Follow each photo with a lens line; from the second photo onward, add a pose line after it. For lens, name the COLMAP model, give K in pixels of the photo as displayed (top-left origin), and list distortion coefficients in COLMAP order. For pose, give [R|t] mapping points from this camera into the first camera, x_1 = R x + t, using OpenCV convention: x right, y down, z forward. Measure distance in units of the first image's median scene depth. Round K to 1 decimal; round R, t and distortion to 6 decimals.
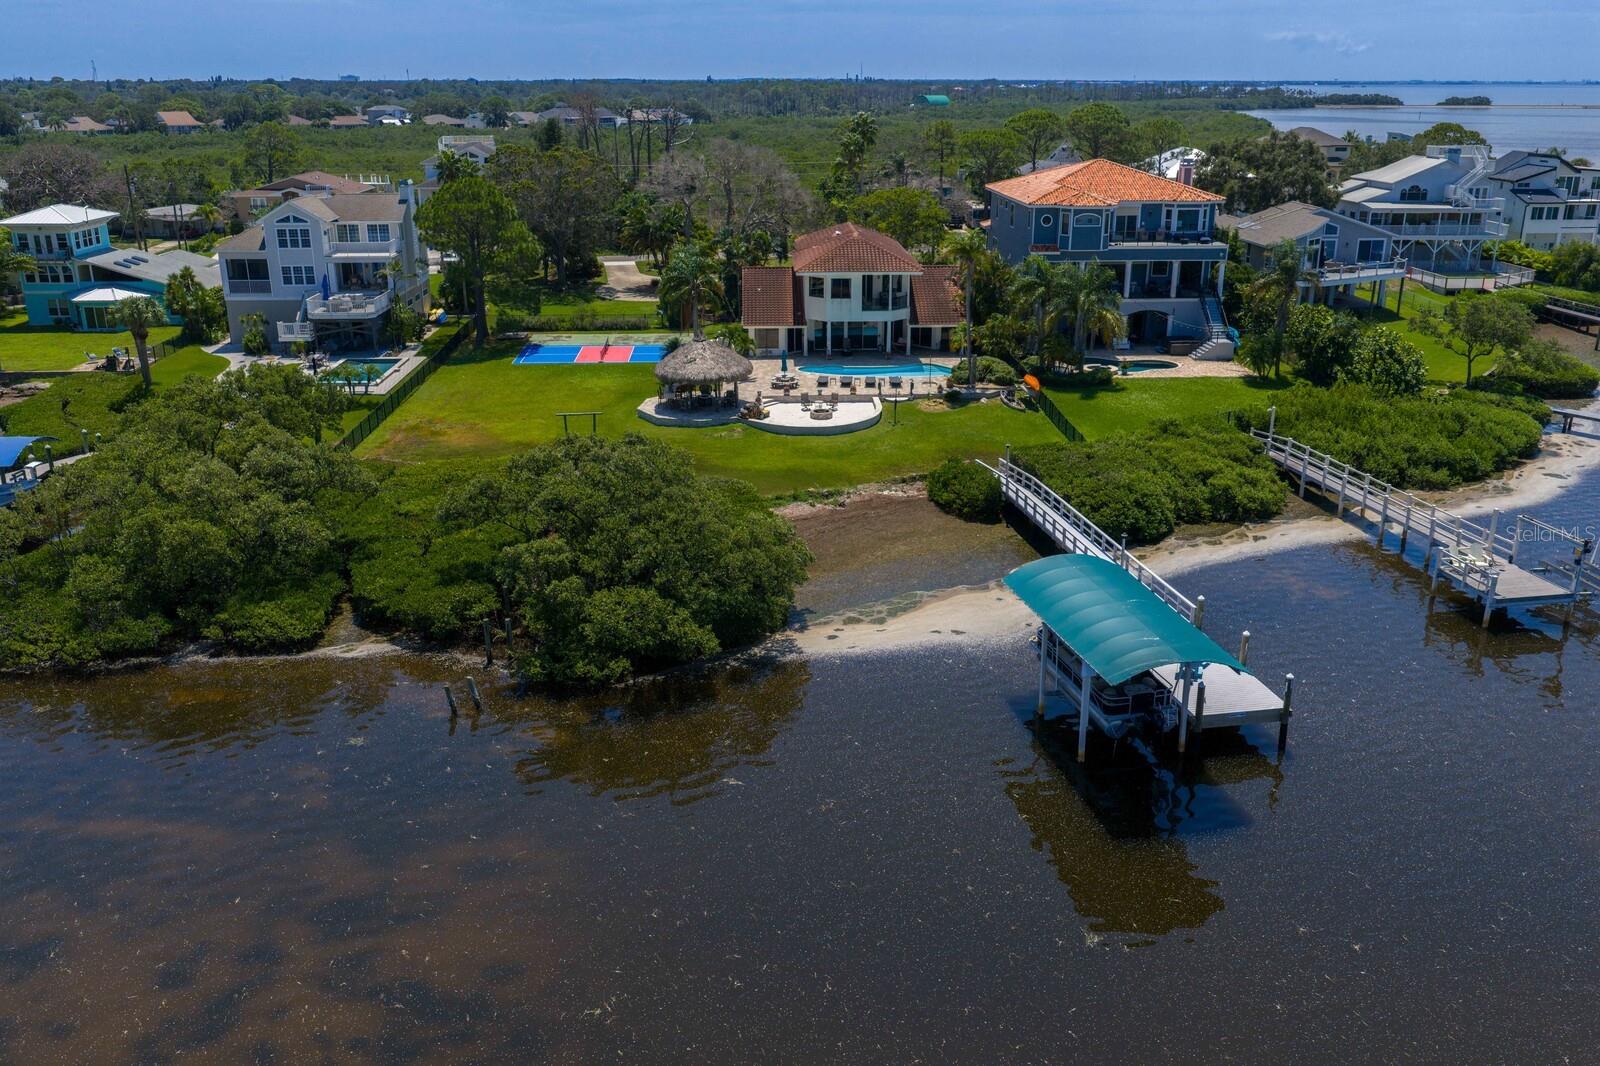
lens RADIAL K [[1326.9, 0, 801.6], [0, 1326.9, 538.1], [0, 0, 1]] dist [0.023461, -0.039446]
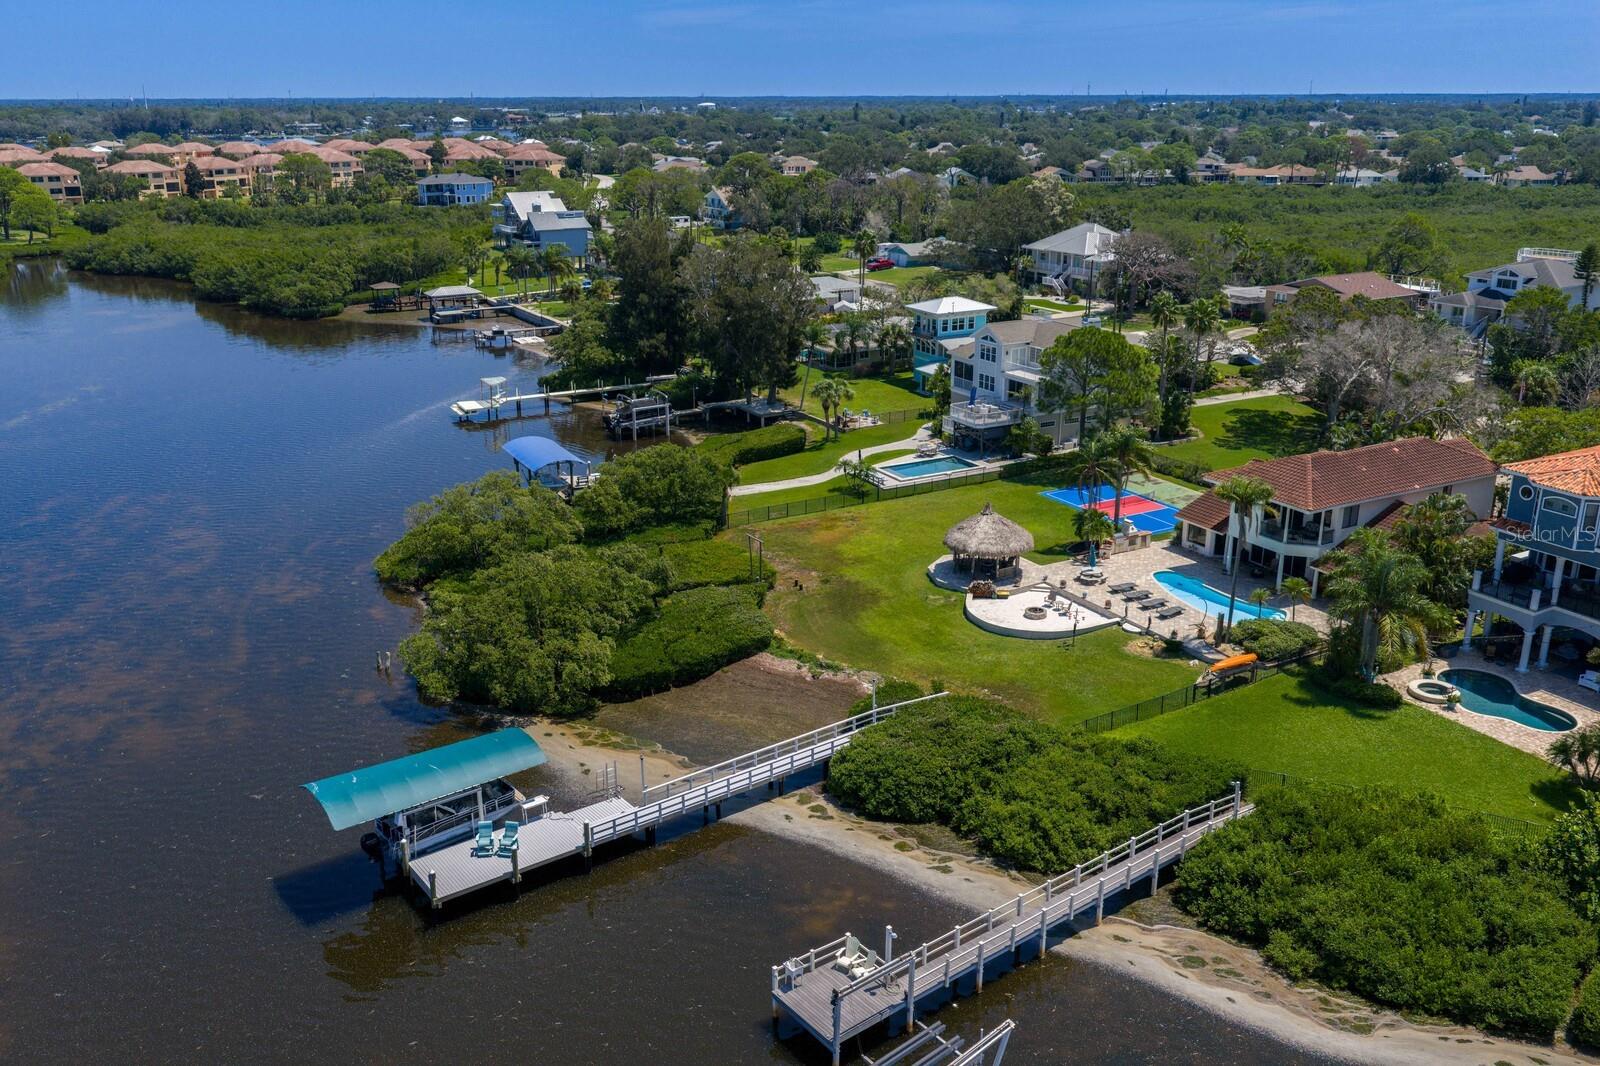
lens RADIAL K [[1326.9, 0, 801.5], [0, 1326.9, 529.9], [0, 0, 1]] dist [0.023461, -0.039446]
pose [[0.447695, 0.278084, -0.849846, 0.686595], [-0.288598, 0.944487, 0.157021, -0.228880], [0.846334, 0.174966, 0.503097, 0.274431]]
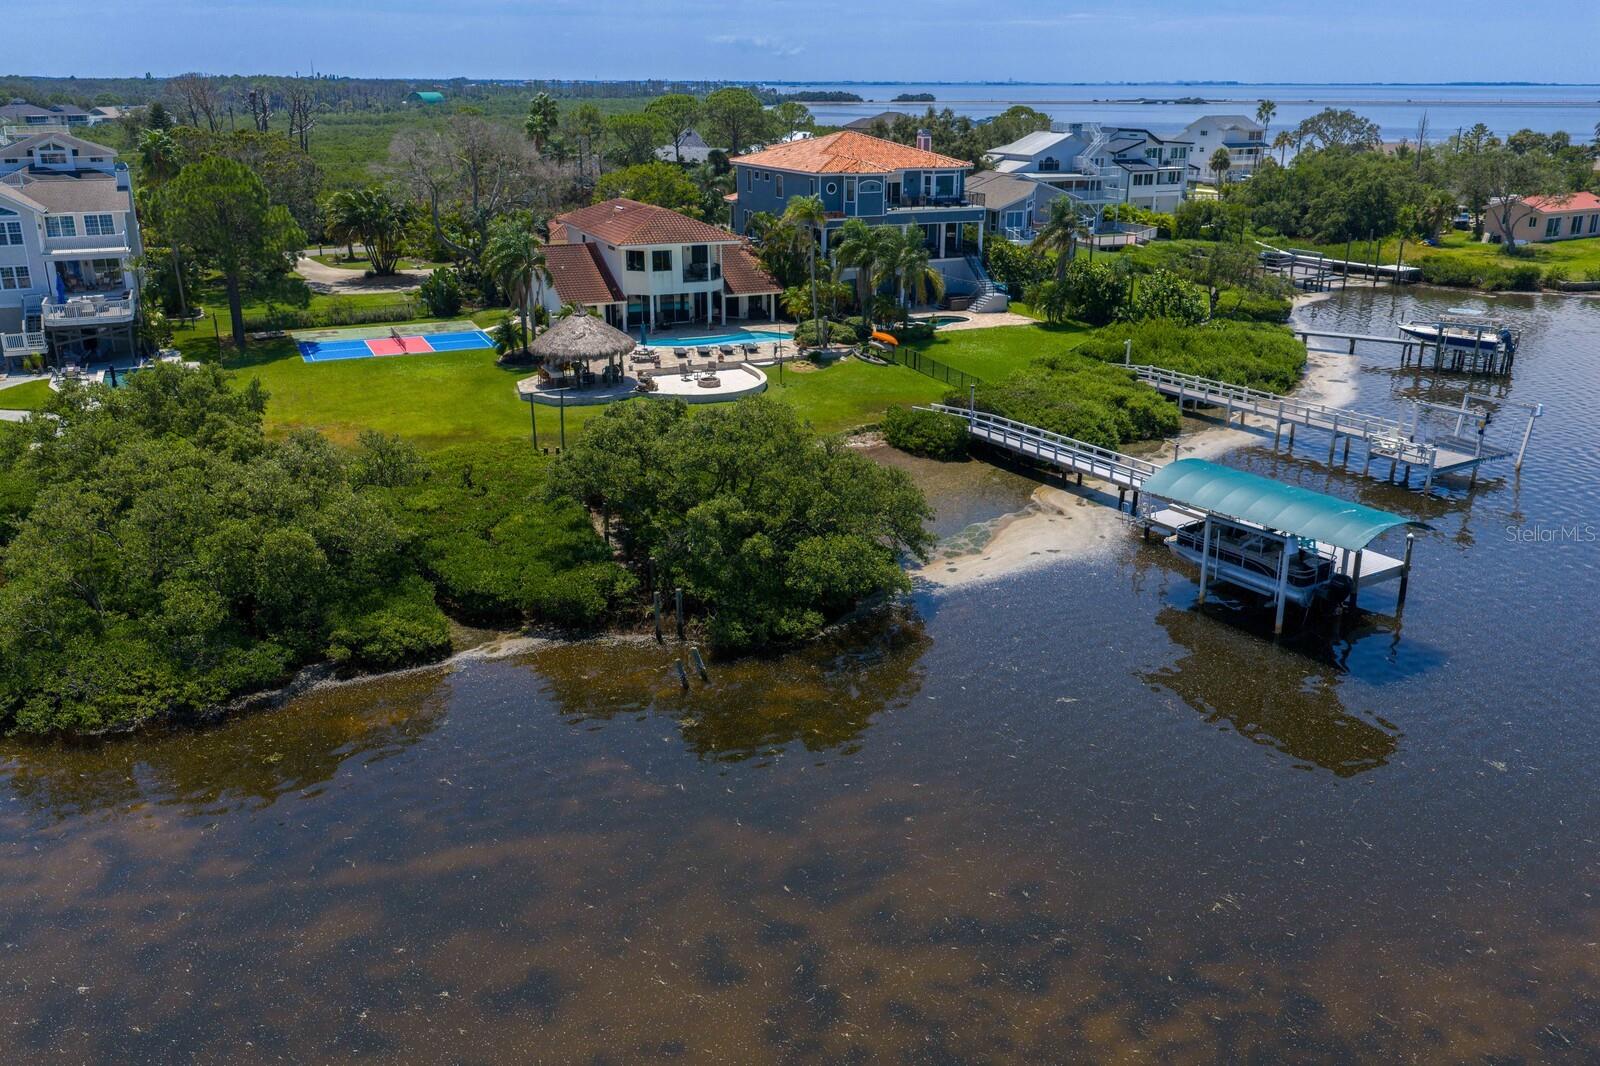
lens RADIAL K [[1326.9, 0, 802.6], [0, 1326.9, 536.4], [0, 0, 1]] dist [0.023461, -0.039446]
pose [[0.928643, -0.118537, 0.351527, -0.245108], [0.118930, 0.992690, 0.020560, 0.007637], [-0.351394, 0.022714, 0.935952, 0.042836]]
